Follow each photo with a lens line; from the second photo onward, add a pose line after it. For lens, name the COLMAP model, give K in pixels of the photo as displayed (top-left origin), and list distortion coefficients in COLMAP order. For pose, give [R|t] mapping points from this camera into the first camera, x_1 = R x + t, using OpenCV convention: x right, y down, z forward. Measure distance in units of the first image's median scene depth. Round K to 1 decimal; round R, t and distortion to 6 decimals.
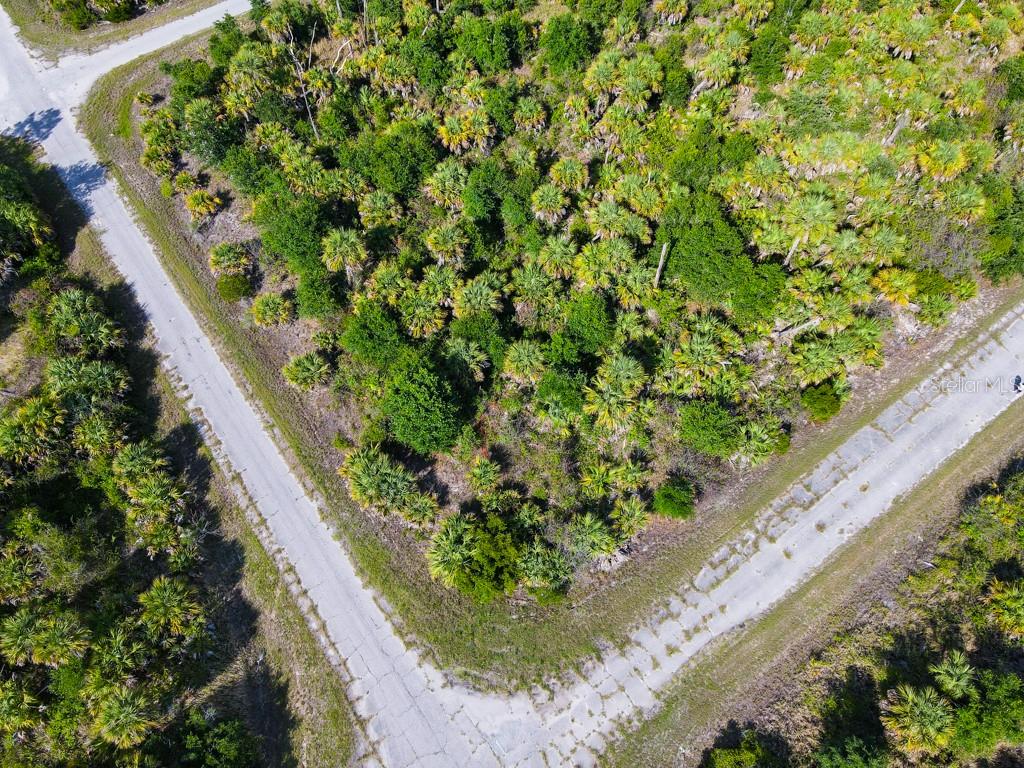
lens RADIAL K [[747.3, 0, 514.4], [0, 747.3, 378.2], [0, 0, 1]] dist [0.025424, -0.002375]
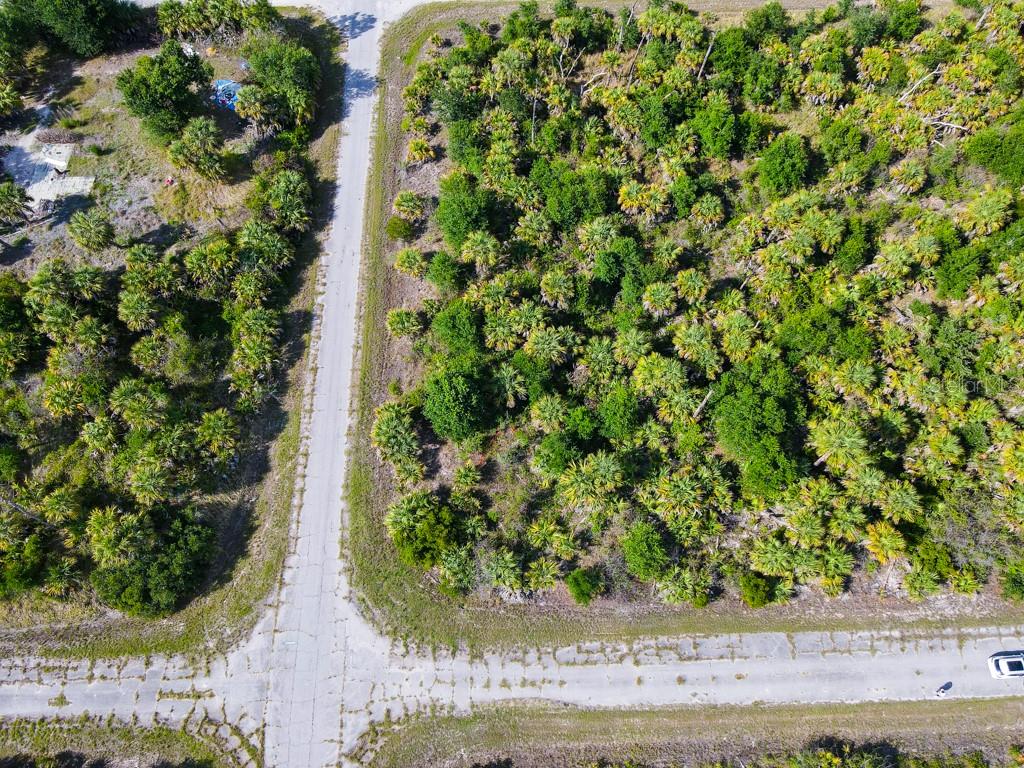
lens RADIAL K [[747.3, 0, 508.5], [0, 747.3, 384.7], [0, 0, 1]] dist [0.025424, -0.002375]
pose [[0.821061, 0.525596, -0.222729, 0.204107], [-0.503518, 0.850649, 0.151213, -0.210673], [0.268941, -0.012007, 0.963082, -0.144869]]
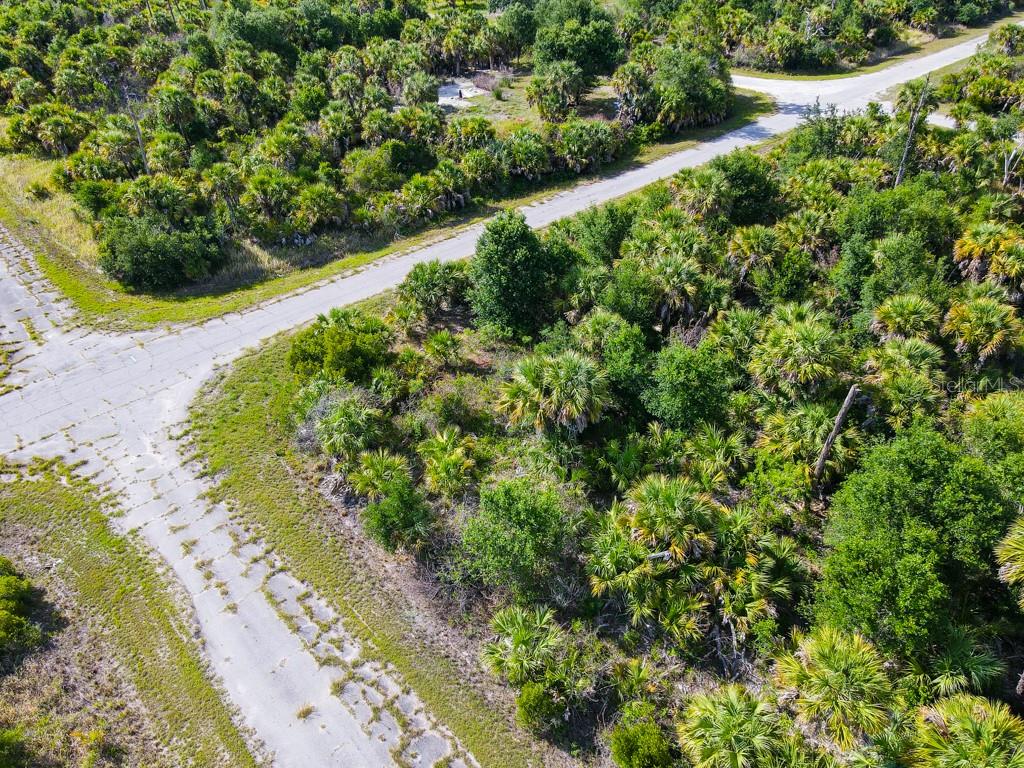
lens RADIAL K [[747.3, 0, 503.7], [0, 747.3, 384.7], [0, 0, 1]] dist [0.025424, -0.002375]
pose [[0.086951, 0.608220, -0.788992, 0.610988], [-0.838420, 0.472424, 0.271786, -0.121539], [0.538045, 0.637874, 0.551021, 0.605204]]
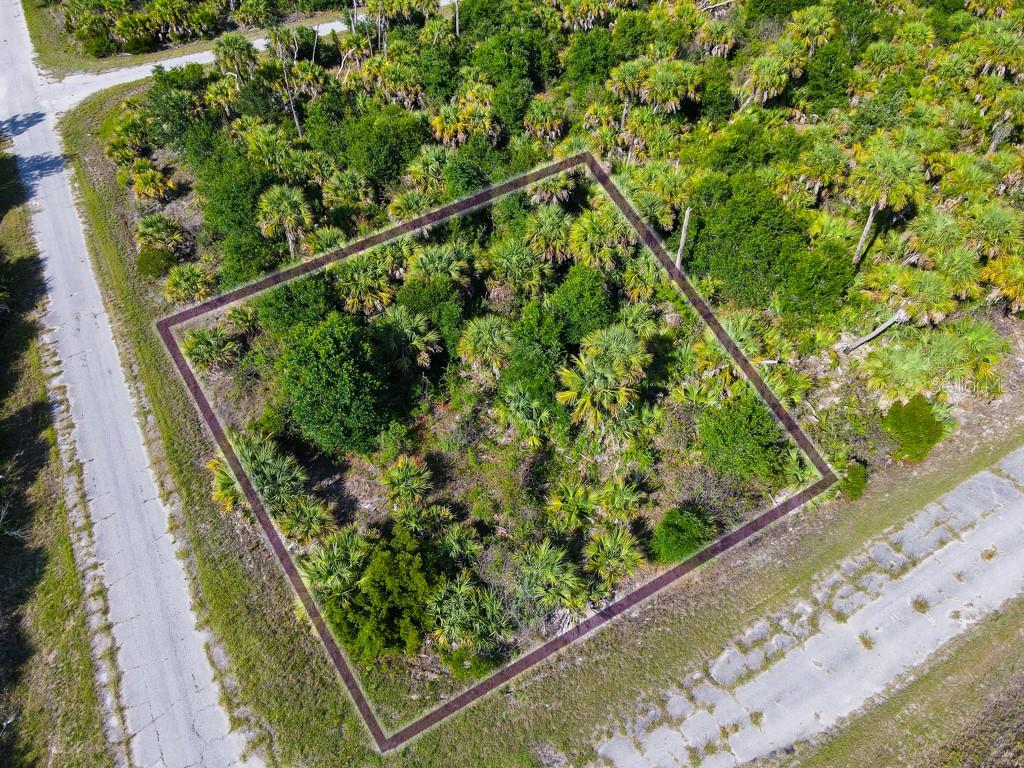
lens RADIAL K [[747.3, 0, 510.7], [0, 747.3, 379.8], [0, 0, 1]] dist [0.025424, -0.002375]
pose [[0.993564, 0.071751, -0.087646, 0.106160], [-0.090616, 0.967768, -0.234976, 0.186913], [0.067961, 0.241405, 0.968042, 0.311262]]
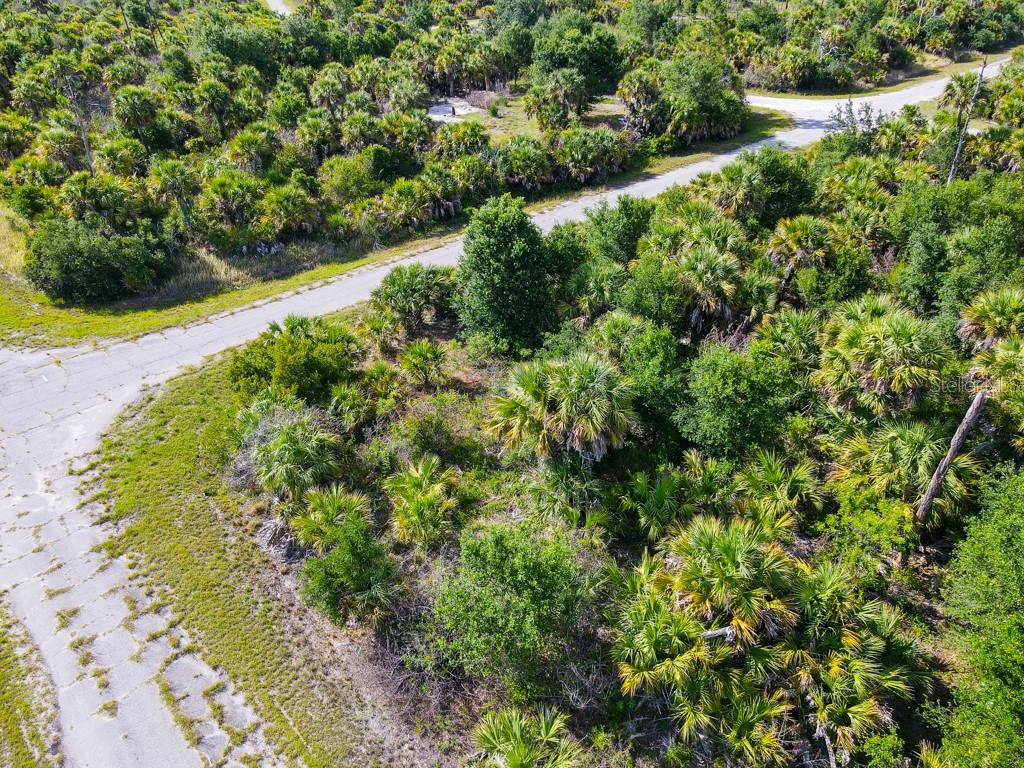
lens RADIAL K [[747.3, 0, 503.9], [0, 747.3, 385.4], [0, 0, 1]] dist [0.025424, -0.002375]
pose [[0.089251, 0.555312, -0.826839, 0.506105], [-0.838851, 0.489483, 0.238193, -0.073202], [0.536995, 0.672336, 0.509511, 0.705260]]
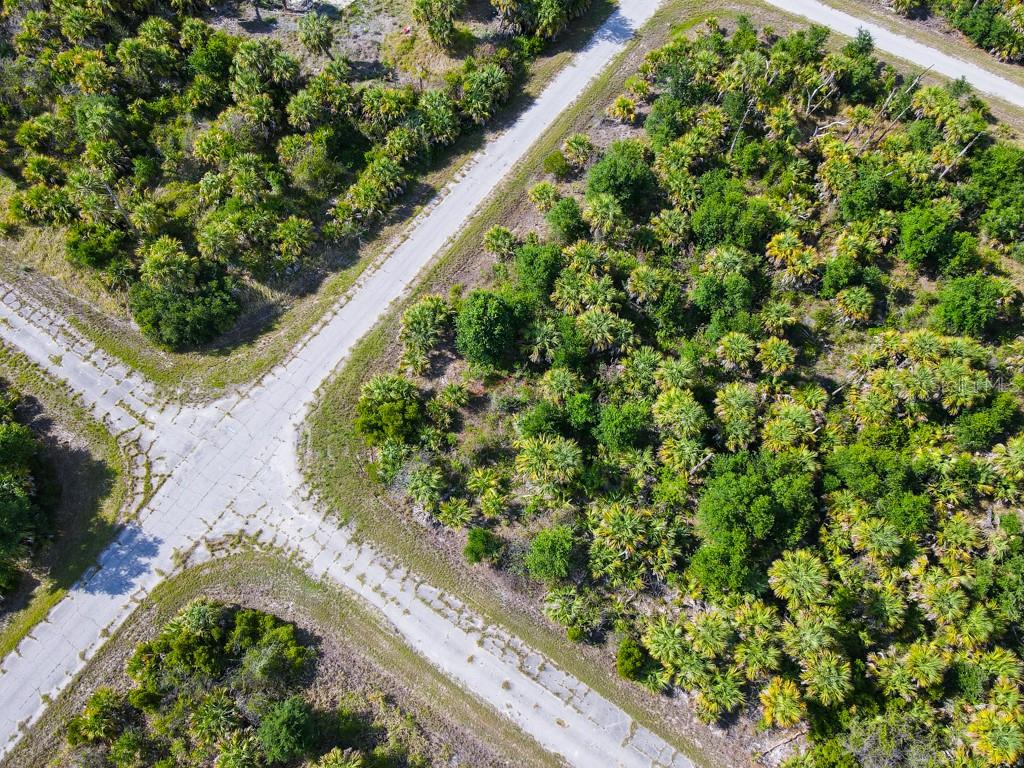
lens RADIAL K [[747.3, 0, 502.7], [0, 747.3, 383.5], [0, 0, 1]] dist [0.025424, -0.002375]
pose [[0.333491, 0.862451, -0.380738, 0.423461], [-0.822631, 0.463483, 0.329336, -0.333733], [0.460502, 0.203376, 0.864046, -0.011637]]
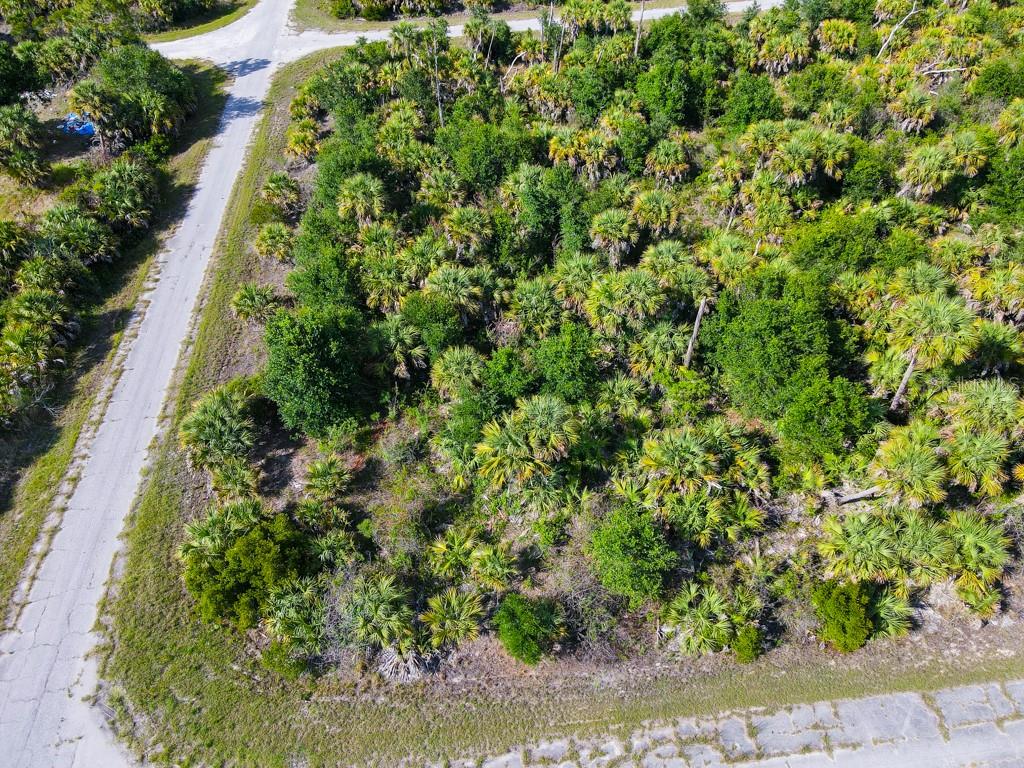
lens RADIAL K [[747.3, 0, 507.6], [0, 747.3, 382.0], [0, 0, 1]] dist [0.025424, -0.002375]
pose [[0.858336, 0.363090, -0.362524, 0.337762], [-0.433118, 0.891538, -0.132547, 0.064716], [0.275078, 0.270786, 0.922501, 0.338049]]
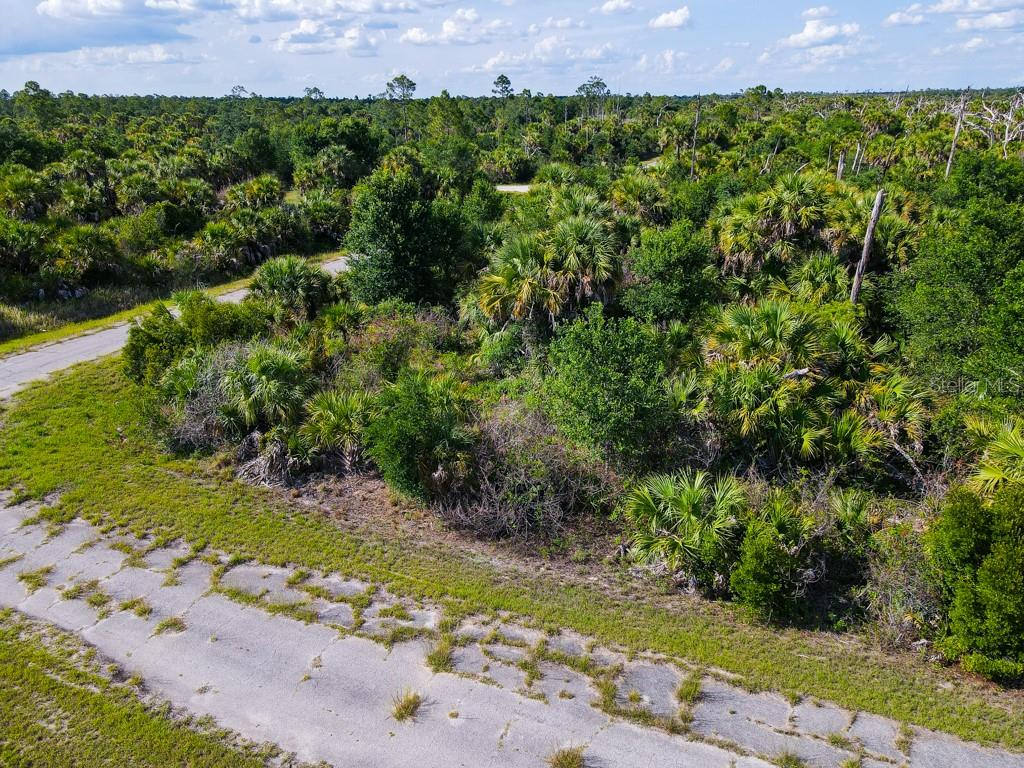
lens RADIAL K [[747.3, 0, 506.1], [0, 747.3, 385.3], [0, 0, 1]] dist [0.025424, -0.002375]
pose [[0.487749, 0.333964, -0.806579, 0.531999], [-0.745457, 0.640155, -0.185732, 0.172925], [0.454307, 0.691860, 0.561190, 0.734349]]
